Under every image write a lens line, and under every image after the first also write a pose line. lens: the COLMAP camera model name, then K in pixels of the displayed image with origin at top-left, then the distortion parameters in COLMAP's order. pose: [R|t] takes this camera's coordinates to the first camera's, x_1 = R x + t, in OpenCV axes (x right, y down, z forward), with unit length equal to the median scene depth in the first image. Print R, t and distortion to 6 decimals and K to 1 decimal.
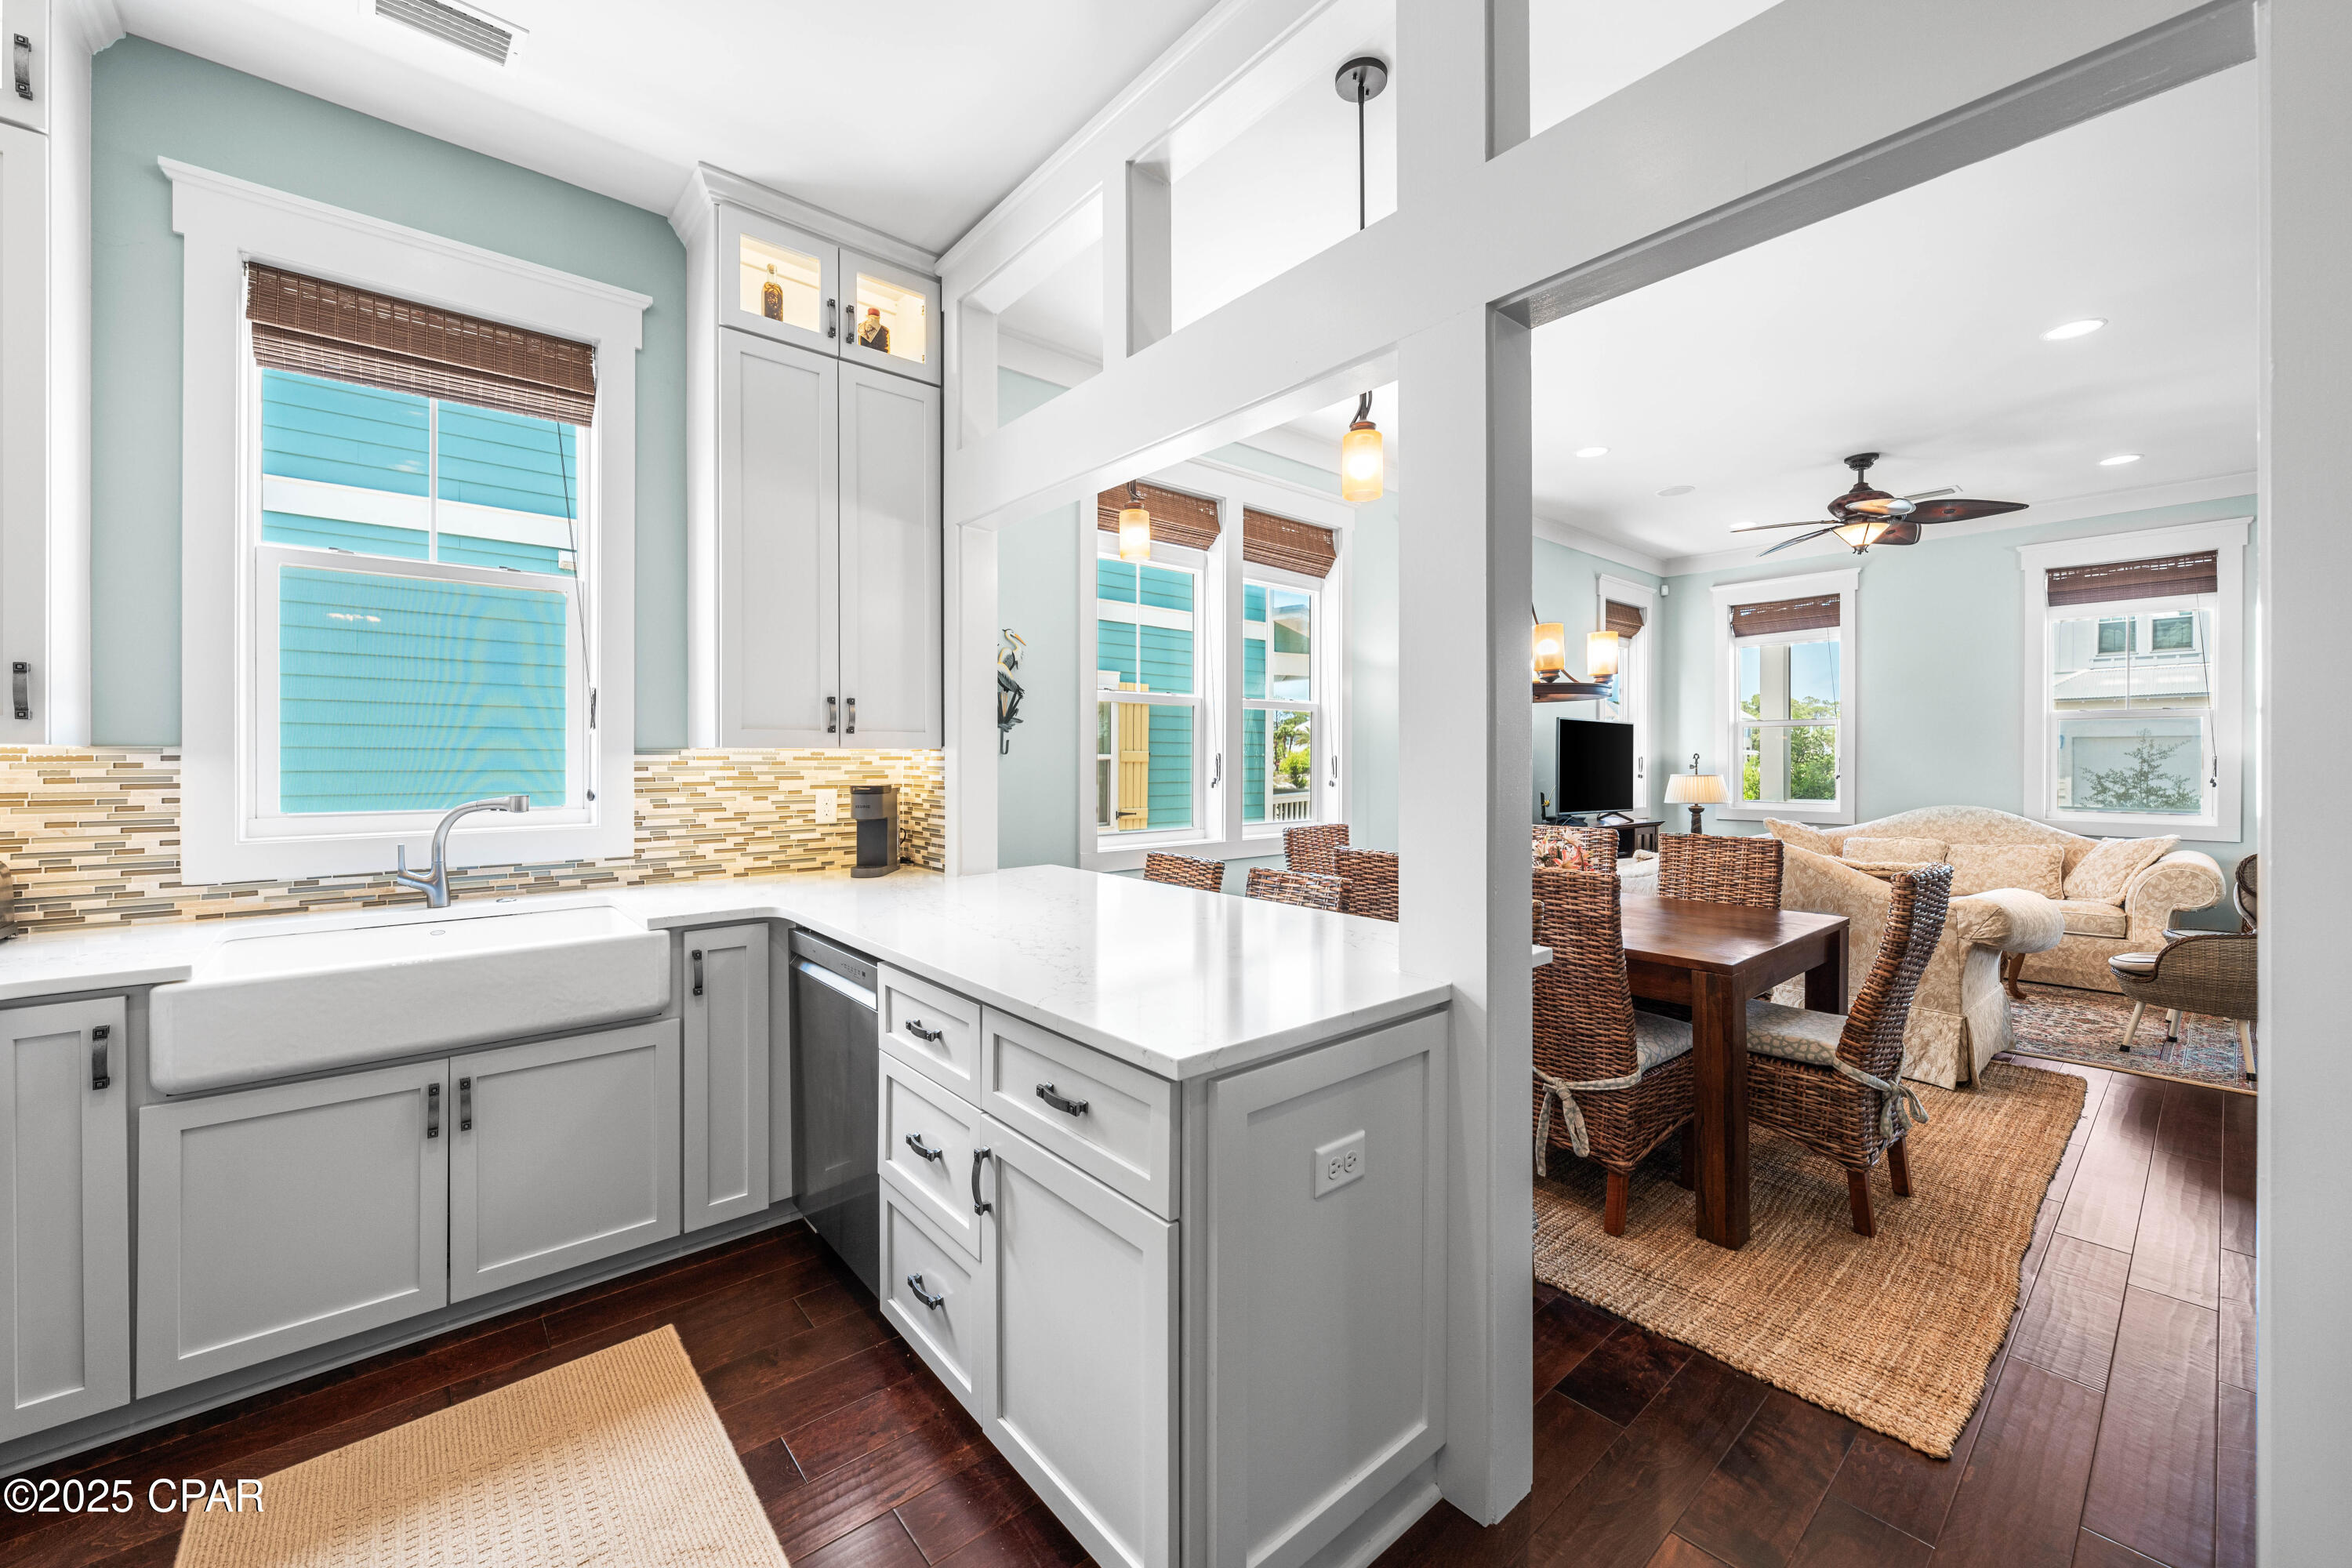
lens RADIAL K [[911.1, 0, 1170.5], [0, 911.1, 759.5], [0, 0, 1]] dist [-0.002009, -0.000245]
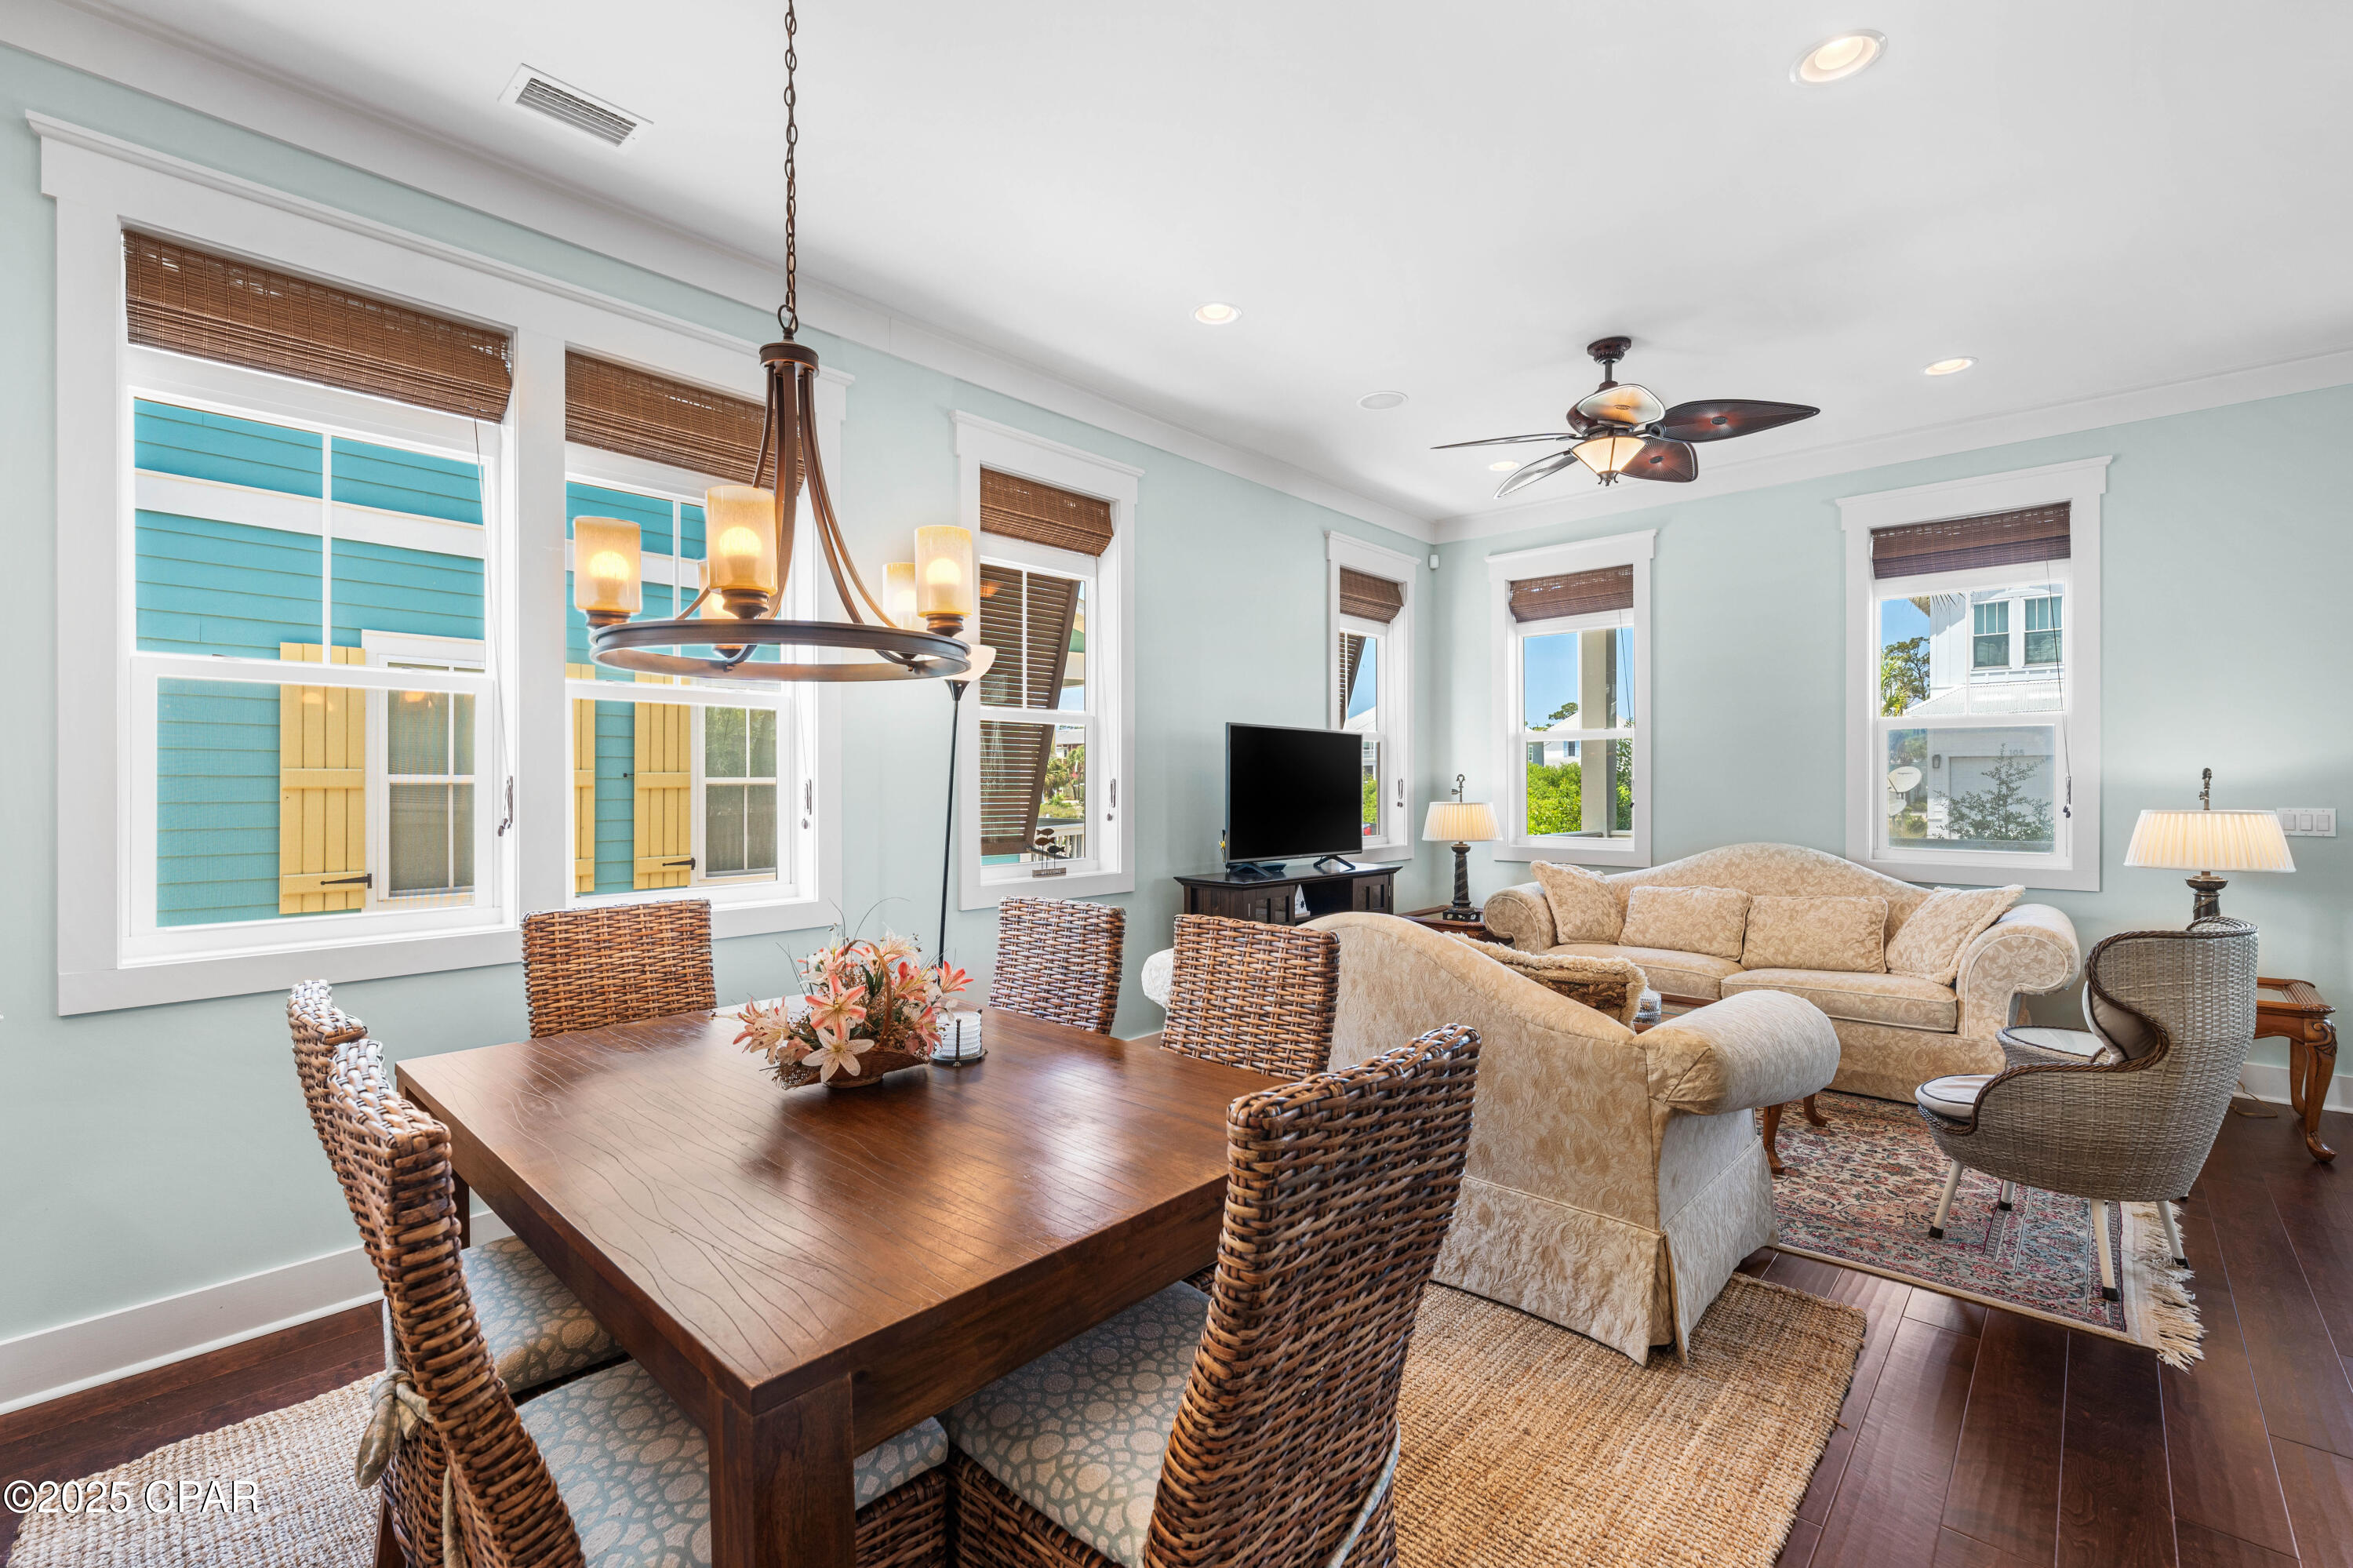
lens RADIAL K [[1002.7, 0, 1177.5], [0, 1002.7, 780.4], [0, 0, 1]] dist [-0.001988, -0.000458]
pose [[0.993097, -0.002913, 0.117257, 0.571173], [0.003208, 0.999992, -0.002321, -0.001138], [-0.117249, 0.002682, 0.993099, 0.471603]]
